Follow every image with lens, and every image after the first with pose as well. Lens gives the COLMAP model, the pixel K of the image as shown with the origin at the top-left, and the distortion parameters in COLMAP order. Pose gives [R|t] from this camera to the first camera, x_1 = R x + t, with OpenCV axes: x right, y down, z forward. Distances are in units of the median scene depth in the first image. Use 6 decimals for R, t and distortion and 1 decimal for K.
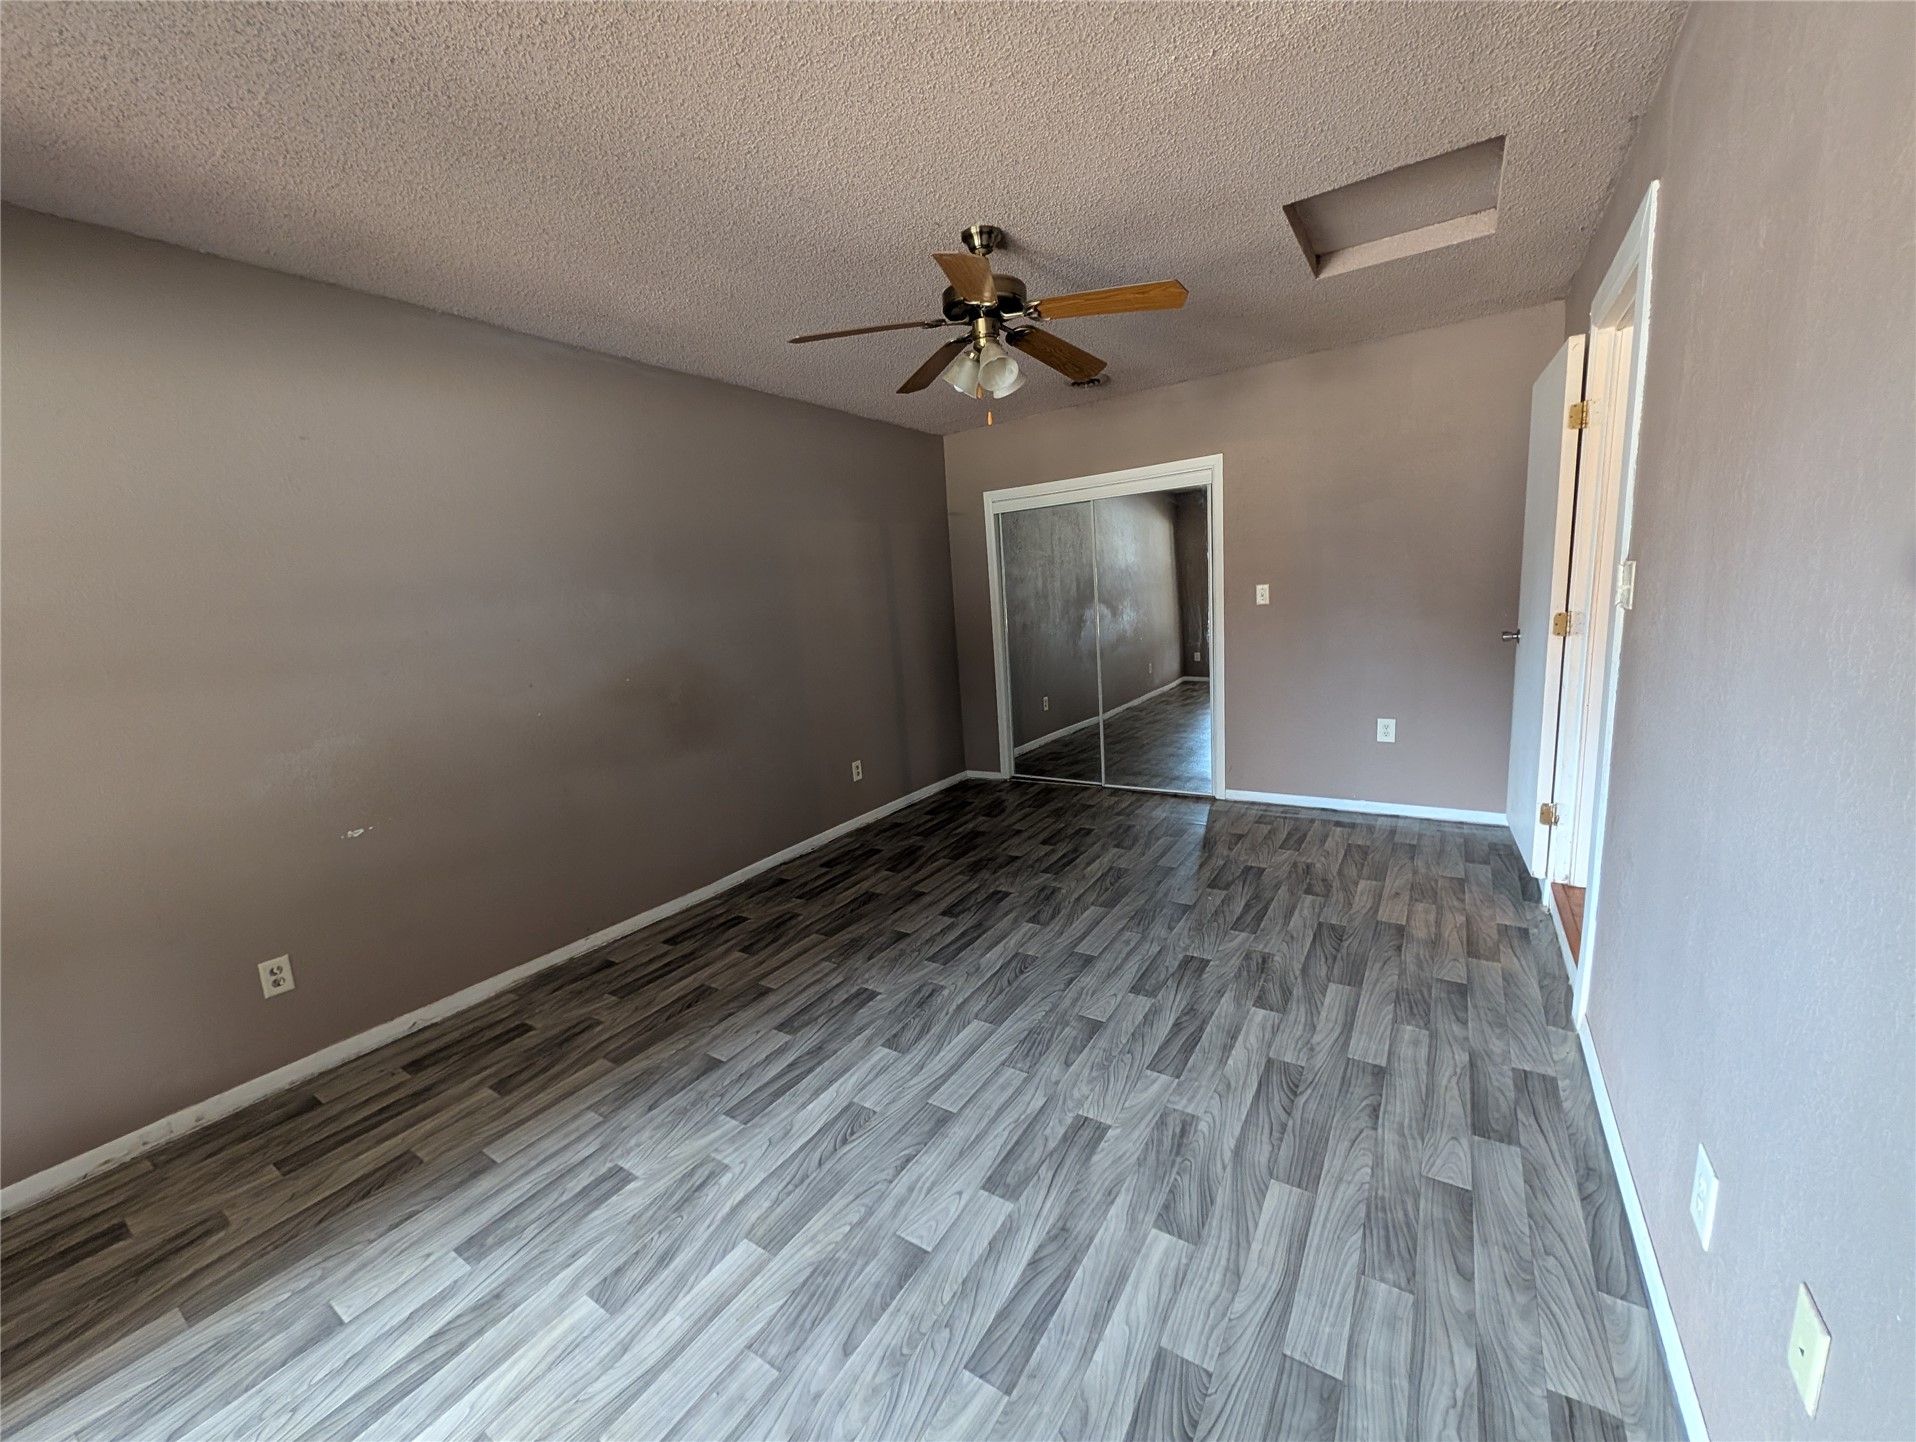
lens RADIAL K [[729.3, 0, 960.0], [0, 729.3, 724.2], [0, 0, 1]] dist [-0.008100, 0.000066]
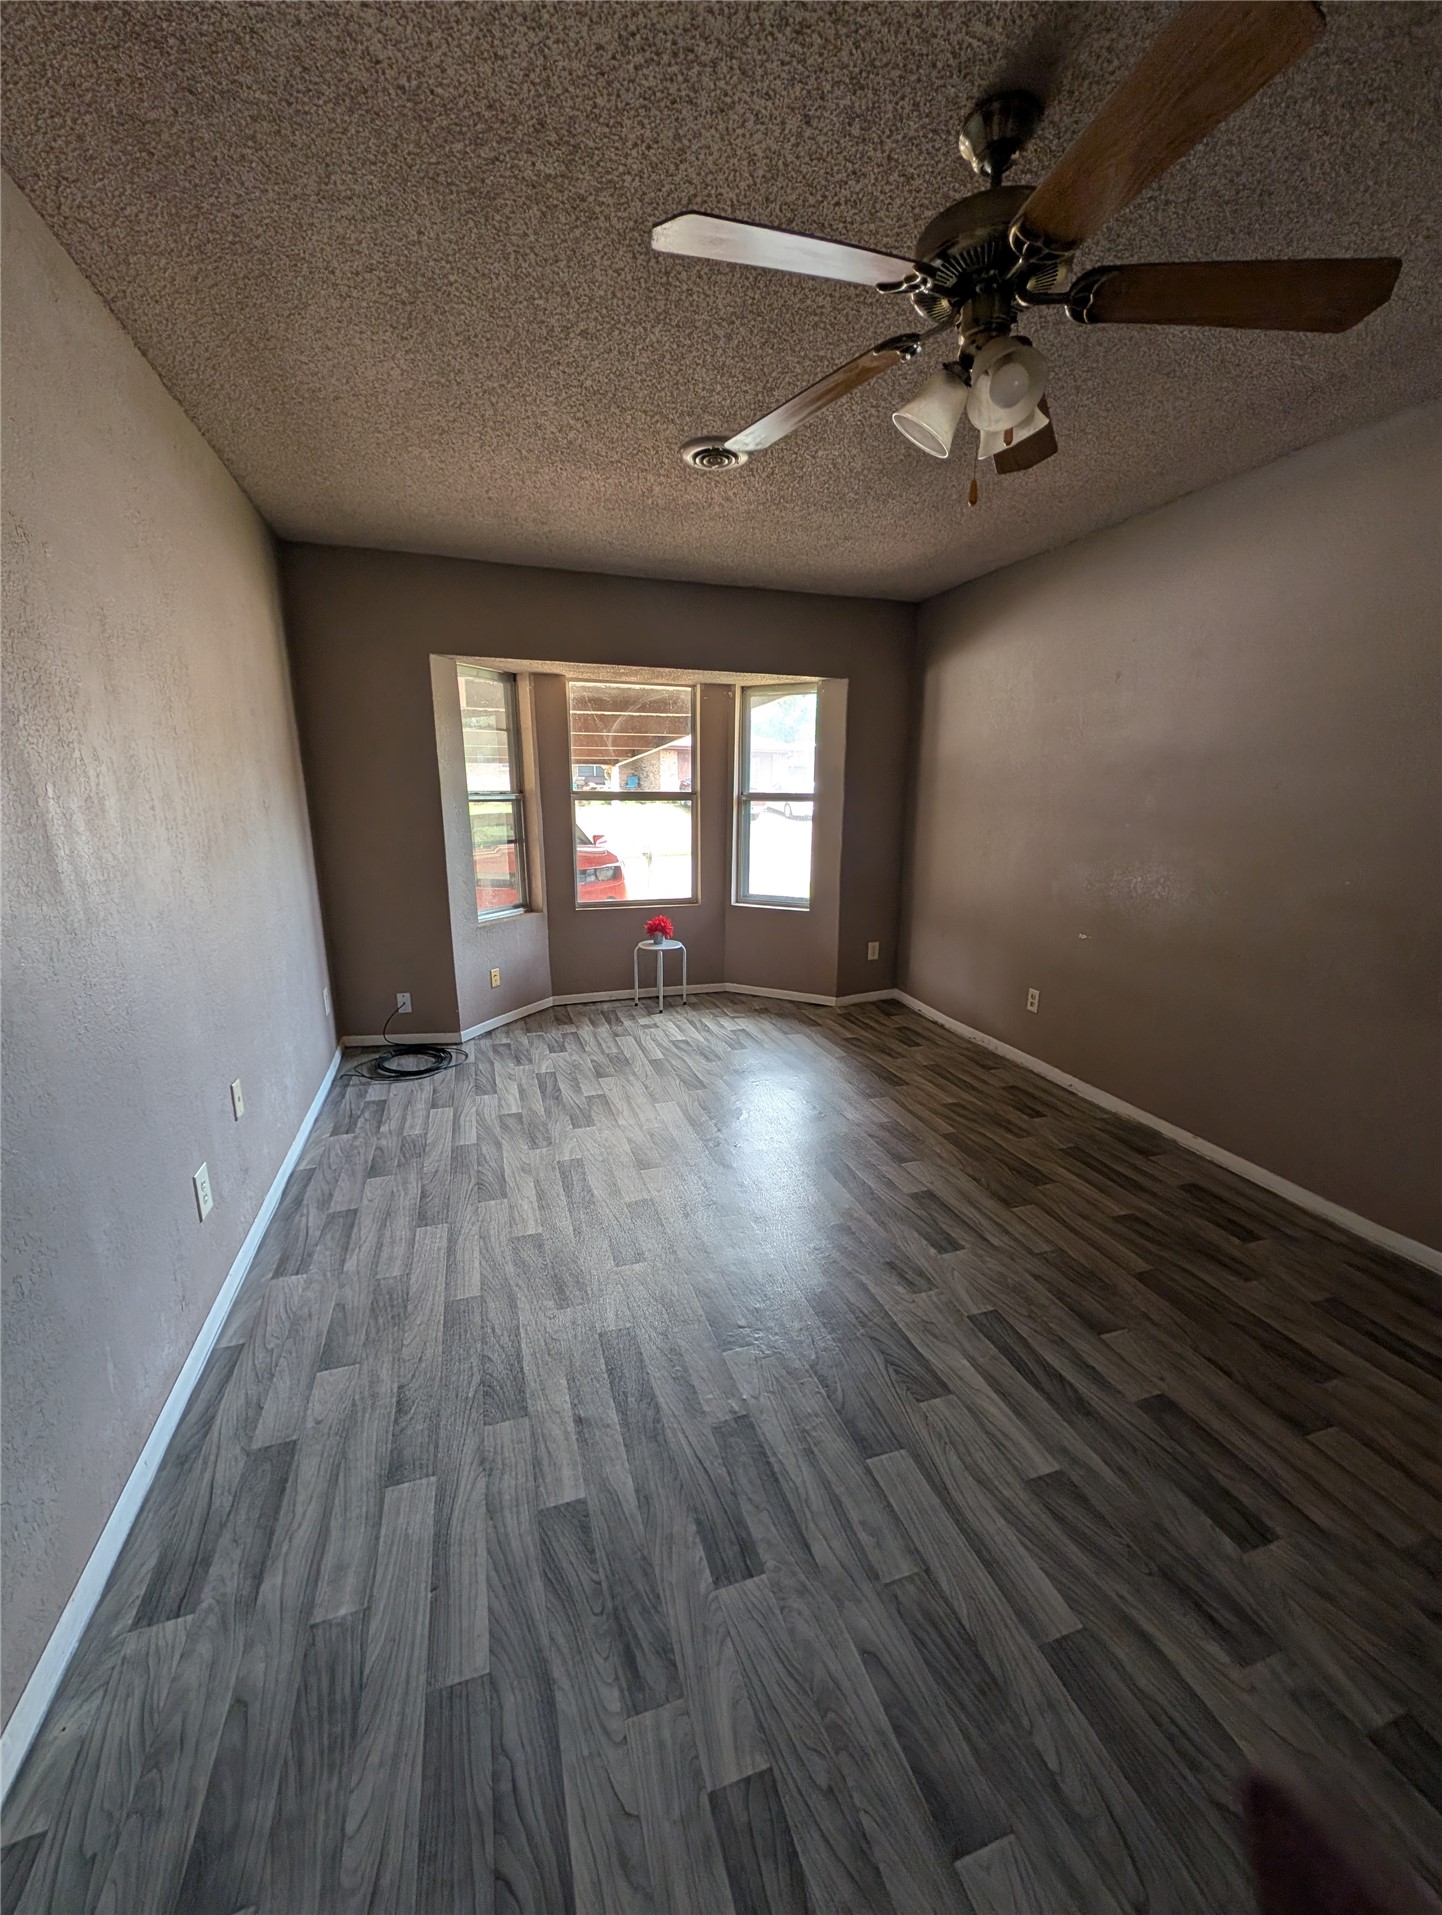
lens RADIAL K [[728.9, 0, 717.0], [0, 728.9, 958.6], [0, 0, 1]] dist [-0.008100, 0.000066]
pose [[-0.615318, 0.243170, -0.749835, 0.686823], [-0.097895, 0.920294, 0.378782, -0.284098], [0.782177, 0.306476, -0.542468, 1.284032]]
